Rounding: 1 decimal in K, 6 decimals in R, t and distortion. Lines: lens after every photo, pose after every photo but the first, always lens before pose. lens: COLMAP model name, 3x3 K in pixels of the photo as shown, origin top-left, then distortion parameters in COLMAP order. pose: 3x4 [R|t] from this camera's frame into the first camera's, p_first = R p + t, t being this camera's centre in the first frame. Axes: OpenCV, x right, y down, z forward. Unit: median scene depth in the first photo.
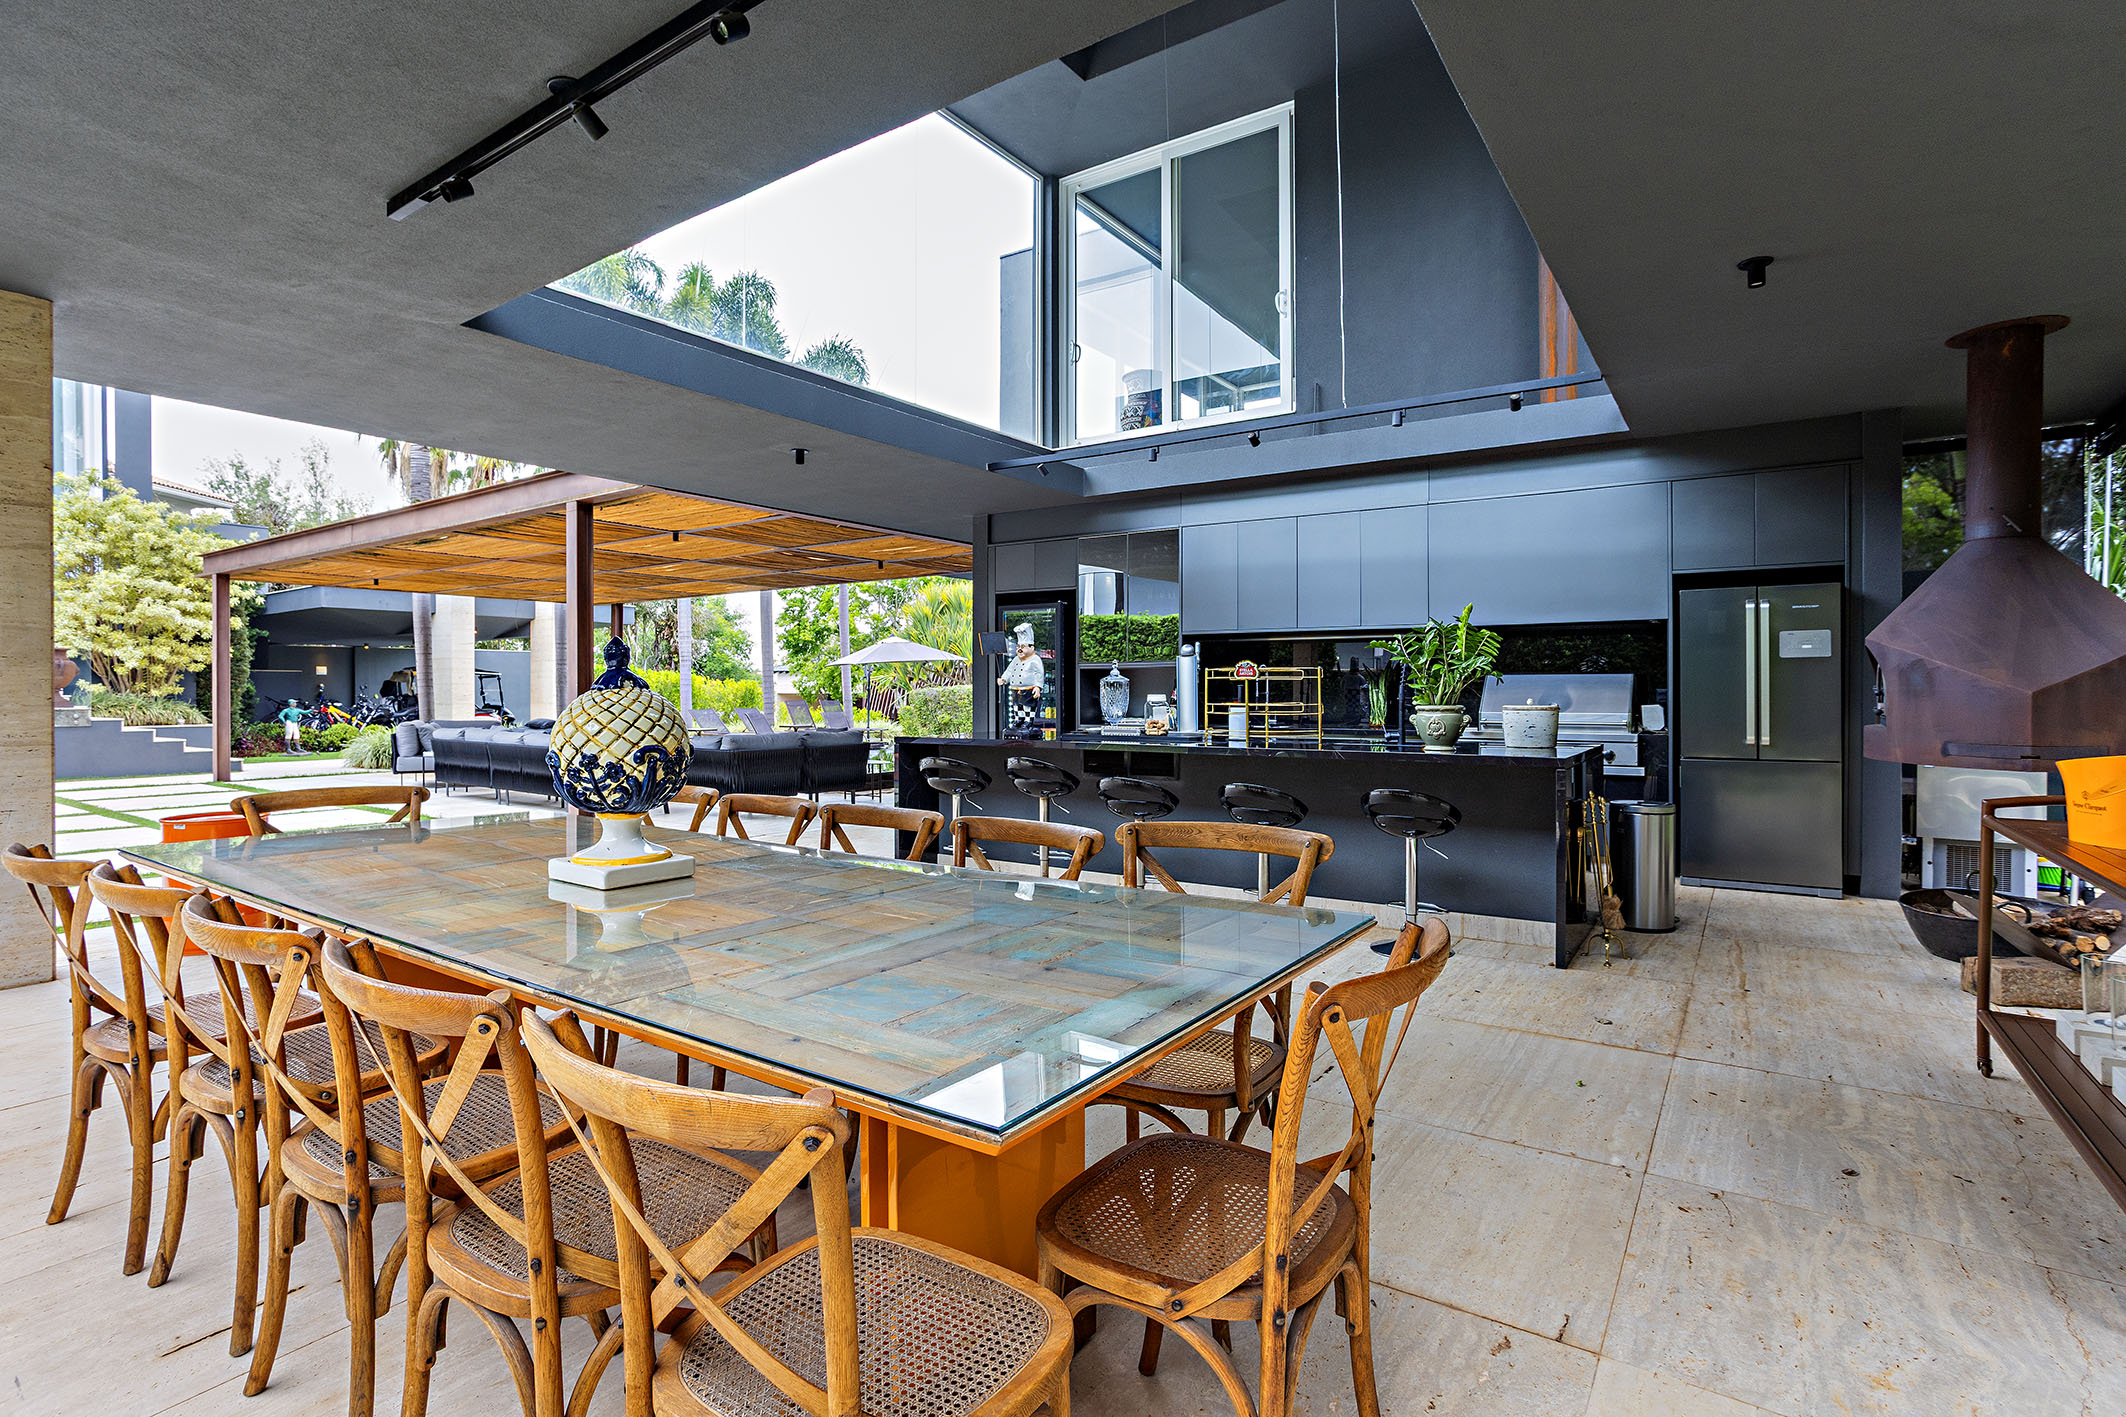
lens RADIAL K [[1054.4, 0, 1078.4], [0, 1054.4, 691.3], [0, 0, 1]] dist [0.000254, 0.010084]
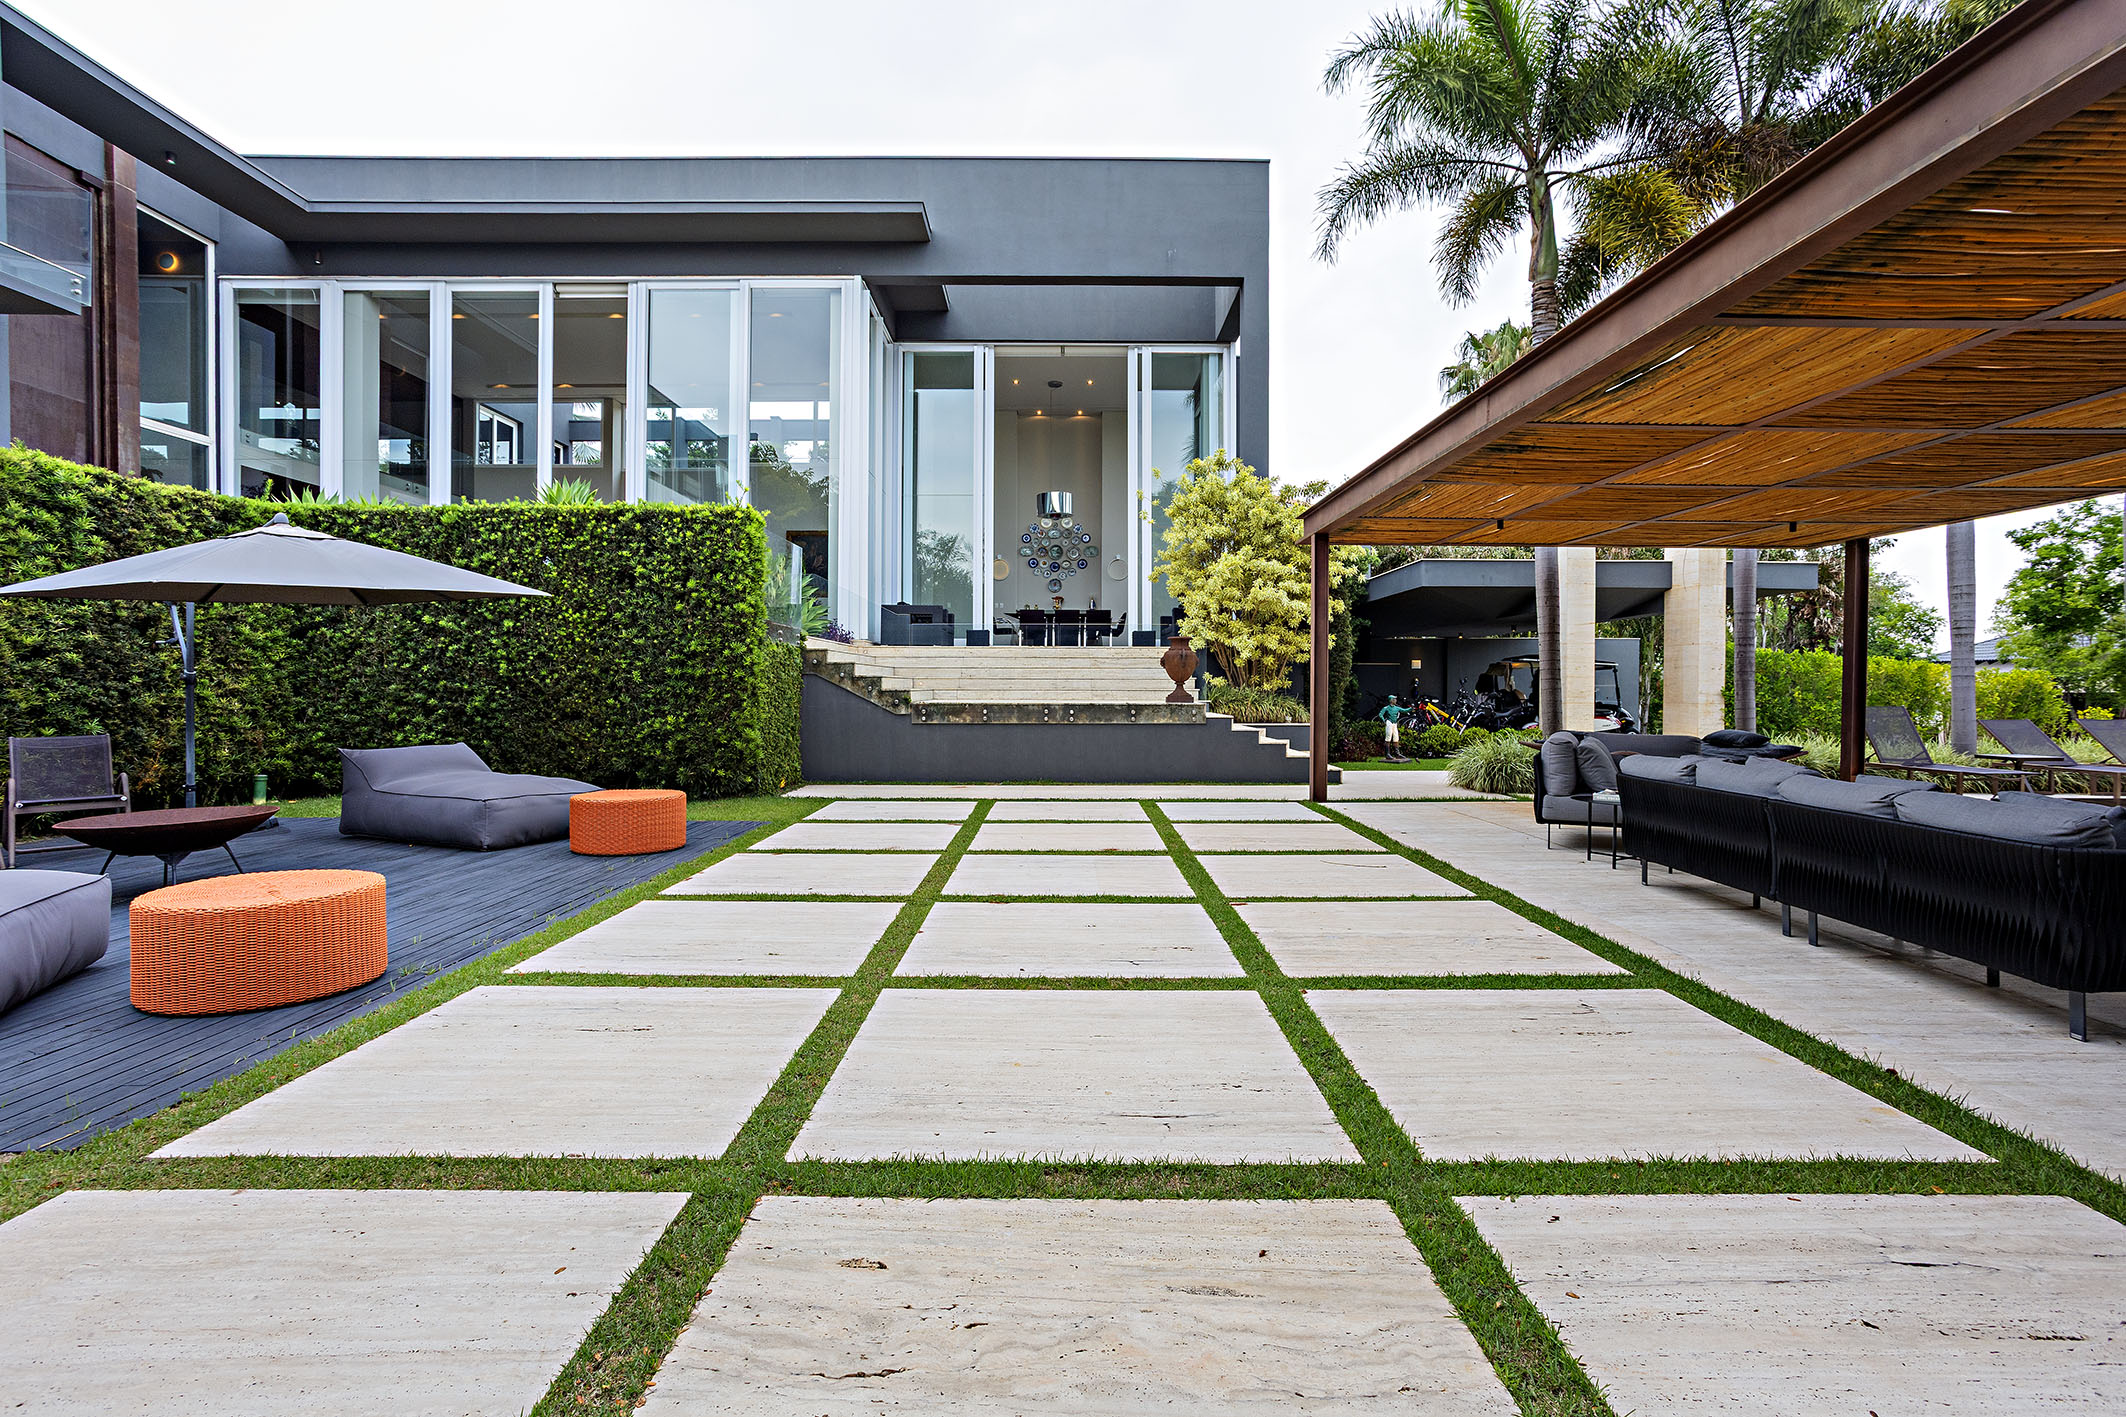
lens RADIAL K [[1054.4, 0, 1058.3], [0, 1054.4, 700.4], [0, 0, 1]] dist [0.000254, 0.010084]
pose [[0.587405, 0.013061, -0.809188, -0.247908], [-0.003990, 0.999904, 0.013243, 0.002151], [0.809283, -0.004550, 0.587401, 0.329109]]
